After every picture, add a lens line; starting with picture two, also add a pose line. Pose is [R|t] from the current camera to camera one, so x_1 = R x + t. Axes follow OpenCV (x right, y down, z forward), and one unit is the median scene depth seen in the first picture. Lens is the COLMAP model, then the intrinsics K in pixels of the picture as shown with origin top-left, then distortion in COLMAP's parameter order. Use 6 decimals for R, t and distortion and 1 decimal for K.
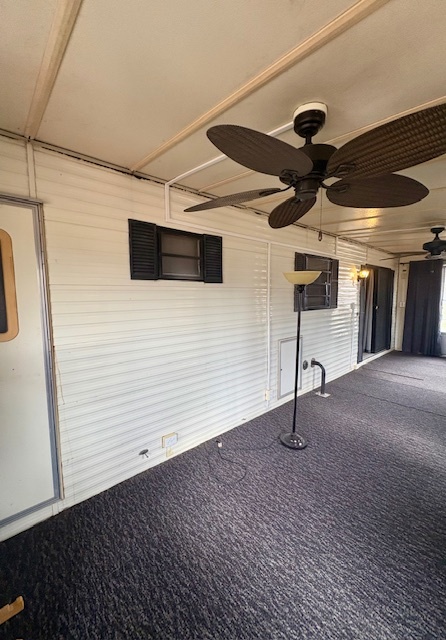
lens RADIAL K [[255.2, 0, 205.7], [0, 255.2, 322.7], [0, 0, 1]] dist [0.001270, 0.000274]
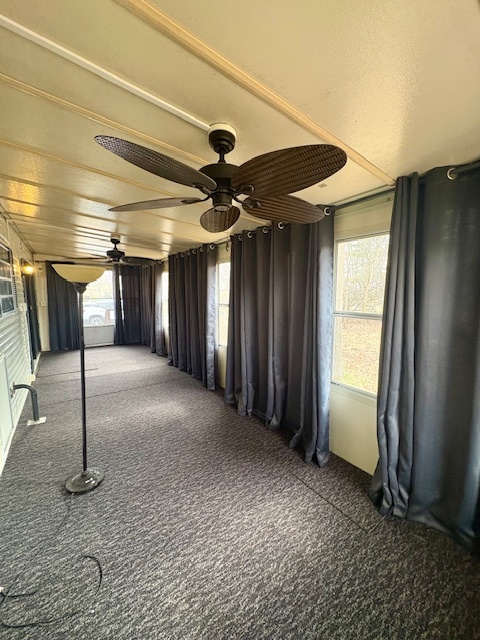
lens RADIAL K [[254.9, 0, 240.0], [0, 254.9, 320.0], [0, 0, 1]] dist [0.000404, -0.000010]
pose [[0.080078, -0.100697, 0.991689, -0.349047], [0.103620, 0.990335, 0.092192, -0.050723], [-0.991388, 0.095377, 0.089738, 0.412171]]
